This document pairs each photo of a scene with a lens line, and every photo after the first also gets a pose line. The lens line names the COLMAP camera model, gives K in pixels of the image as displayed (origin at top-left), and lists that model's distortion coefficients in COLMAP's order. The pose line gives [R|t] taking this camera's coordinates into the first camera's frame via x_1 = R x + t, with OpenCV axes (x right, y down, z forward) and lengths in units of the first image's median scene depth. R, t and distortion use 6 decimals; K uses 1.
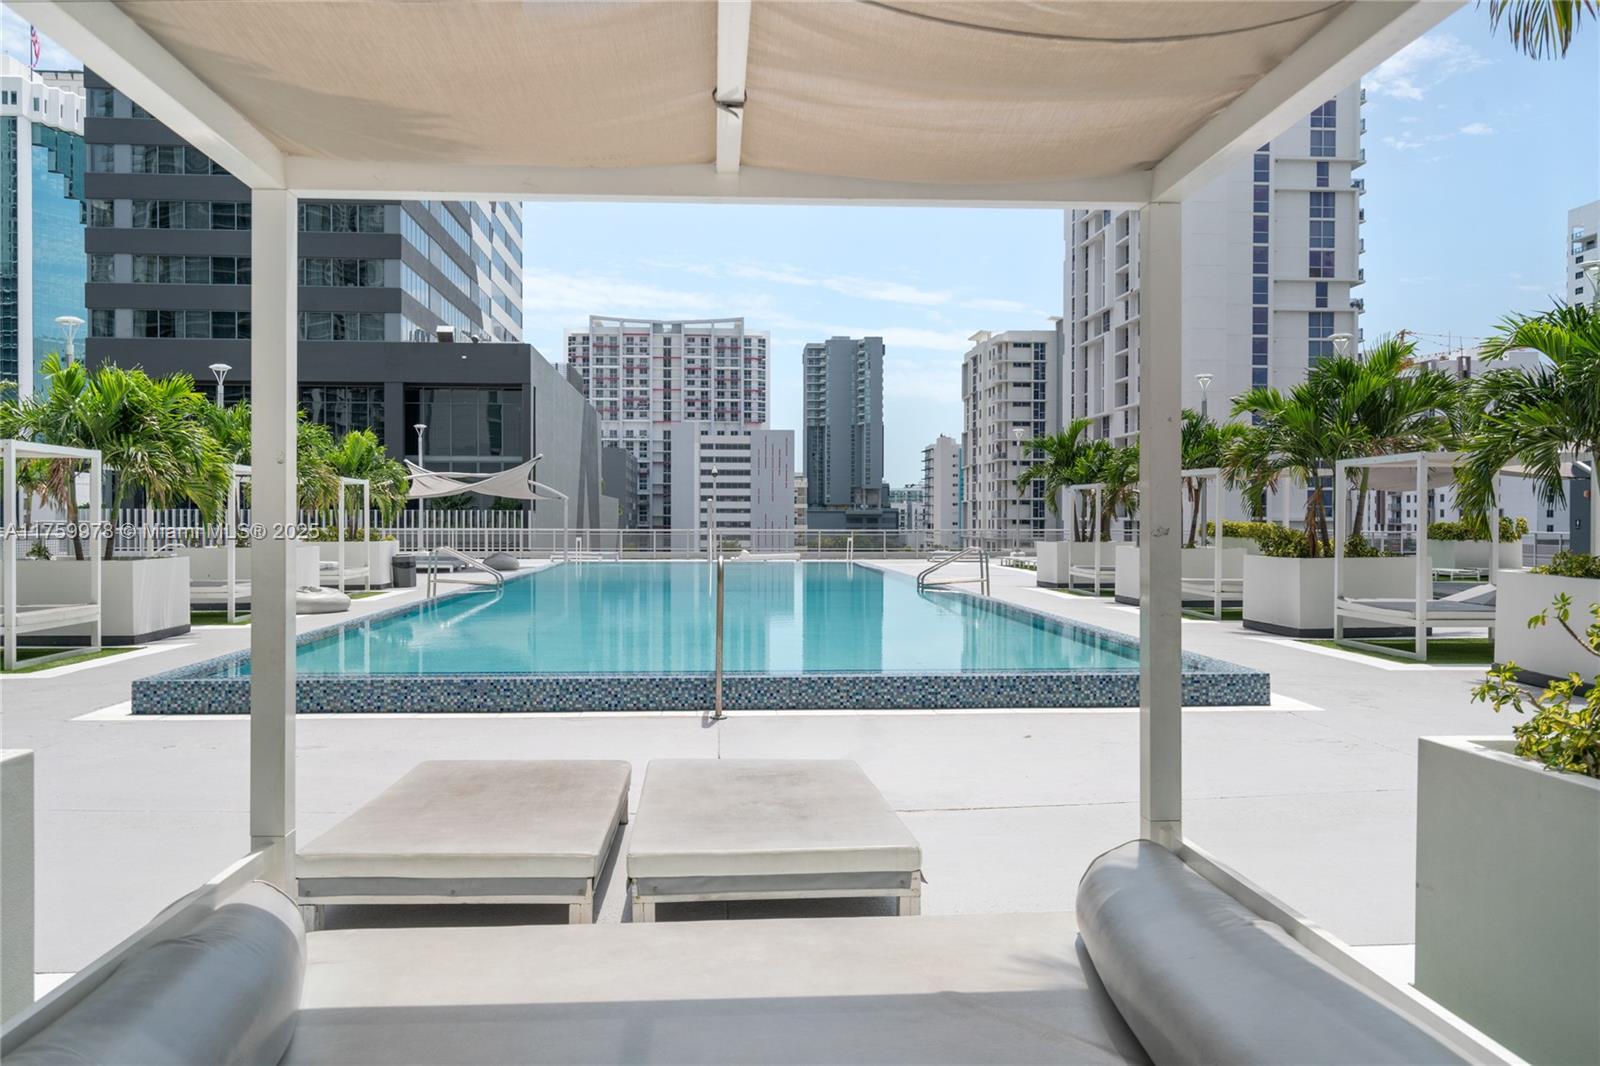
lens RADIAL K [[1329.0, 0, 801.4], [0, 1329.0, 532.5], [0, 0, 1]] dist [-0.014895, -0.003101]
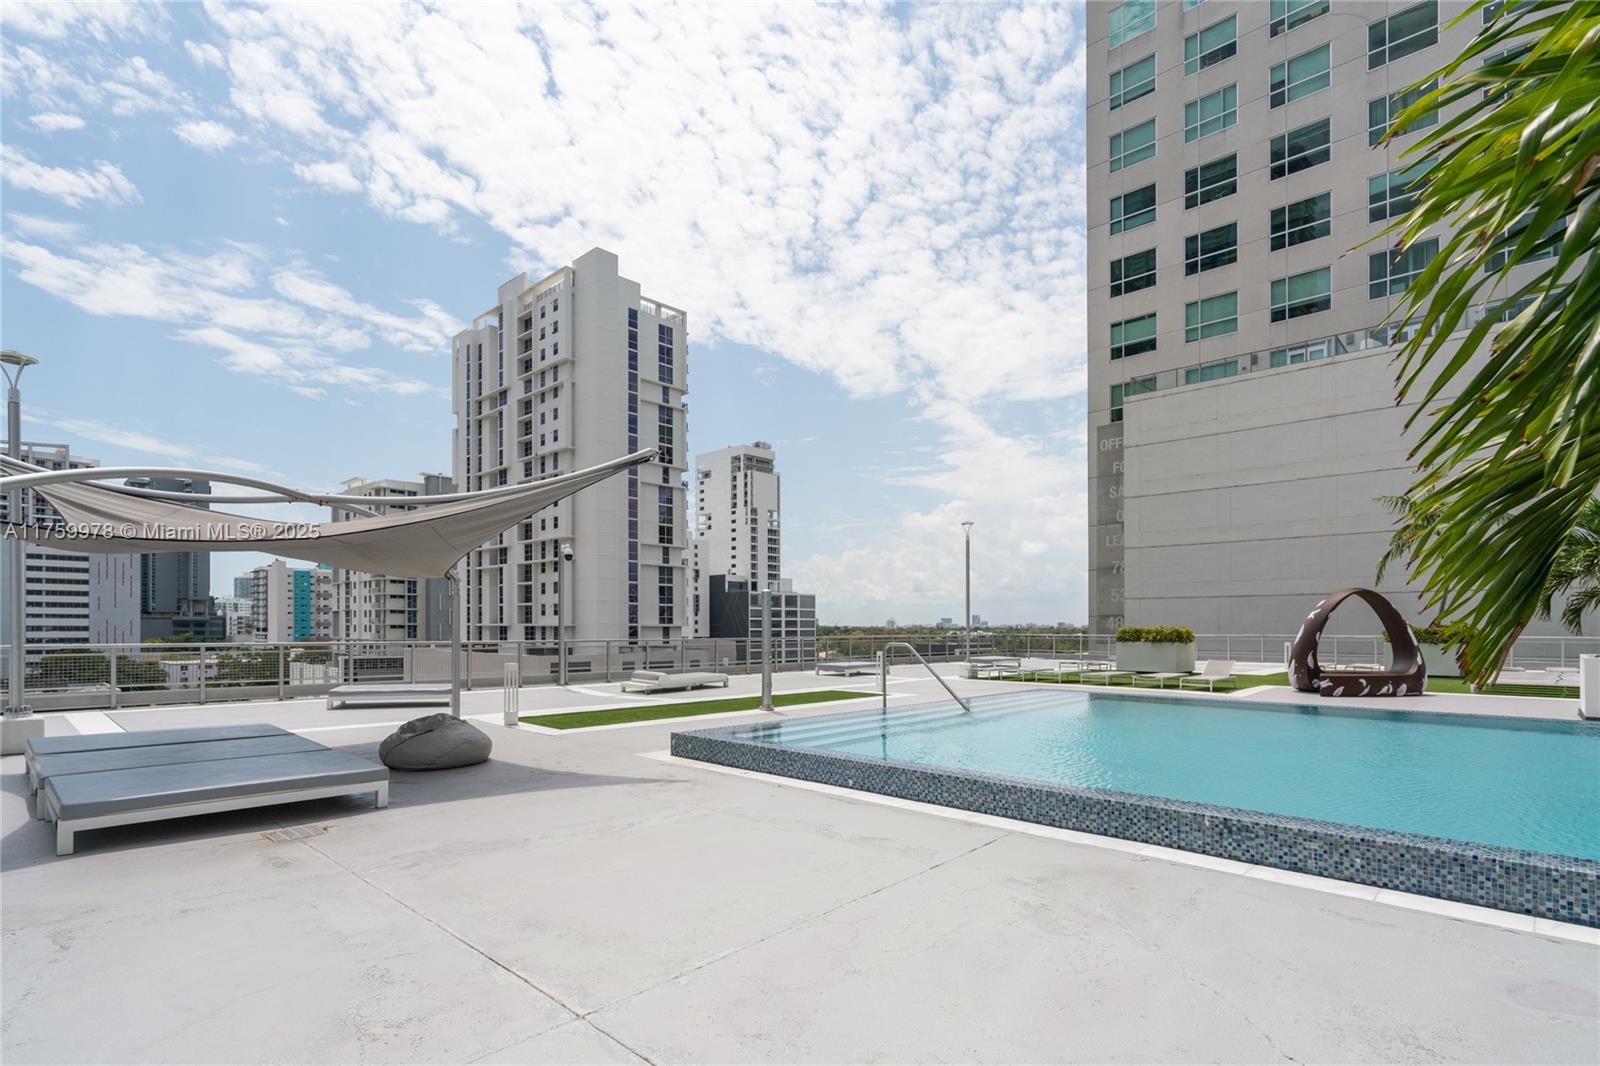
lens RADIAL K [[773.7, 0, 776.1], [0, 773.7, 625.9], [0, 0, 1]] dist [0.004164, -0.001713]
pose [[0.740141, 0.001807, 0.672449, -0.065527], [0.004180, 0.999965, -0.007288, -0.001464], [-0.672438, 0.008205, 0.740108, 0.173089]]
